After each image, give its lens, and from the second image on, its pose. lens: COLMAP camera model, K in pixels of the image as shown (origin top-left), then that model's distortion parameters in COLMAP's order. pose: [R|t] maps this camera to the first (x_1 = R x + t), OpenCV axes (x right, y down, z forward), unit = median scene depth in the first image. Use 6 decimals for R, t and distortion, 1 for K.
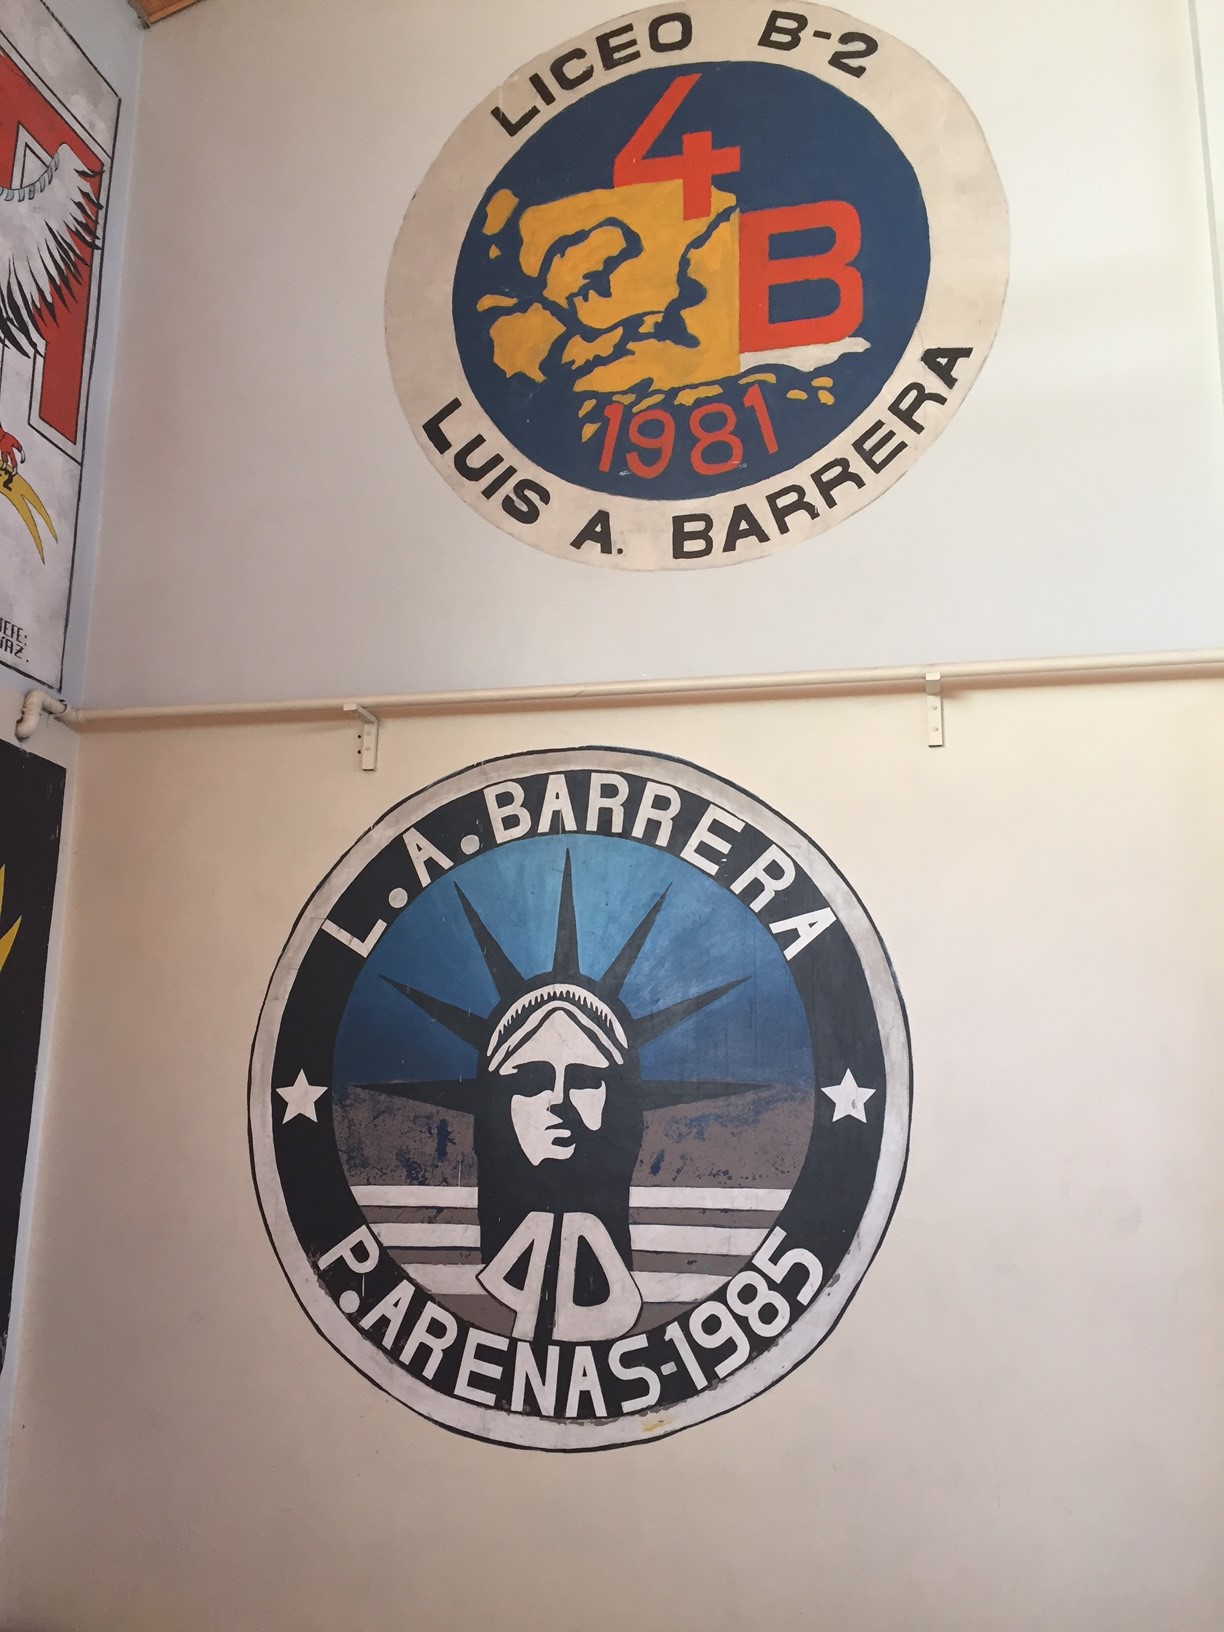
lens RADIAL K [[1404.6, 0, 612.0], [0, 1404.6, 816.0], [0, 0, 1]] dist [0.107183, -0.142901]
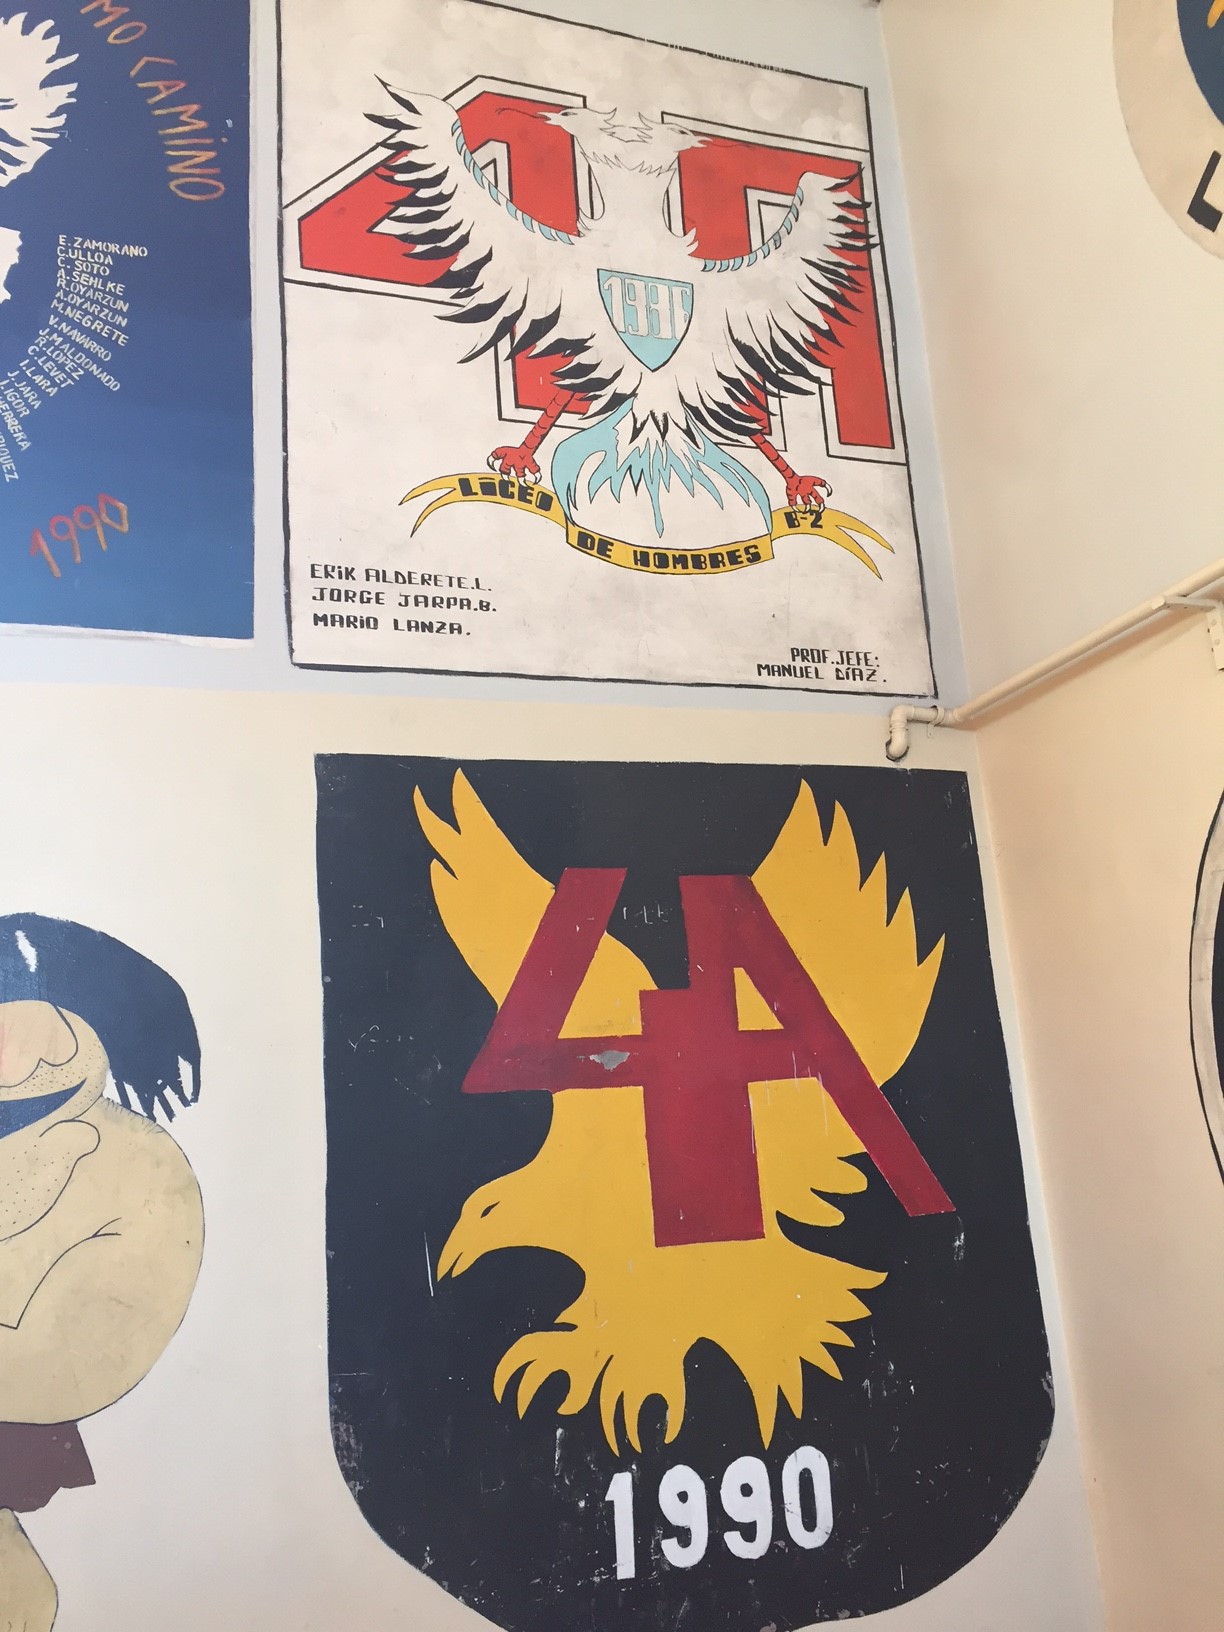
lens RADIAL K [[1404.6, 0, 612.0], [0, 1404.6, 816.0], [0, 0, 1]] dist [0.107183, -0.142901]
pose [[0.524943, -0.251482, -0.813137, 0.253224], [0.253459, 0.958199, -0.132718, 0.060594], [0.812523, -0.136427, 0.566740, 0.273506]]
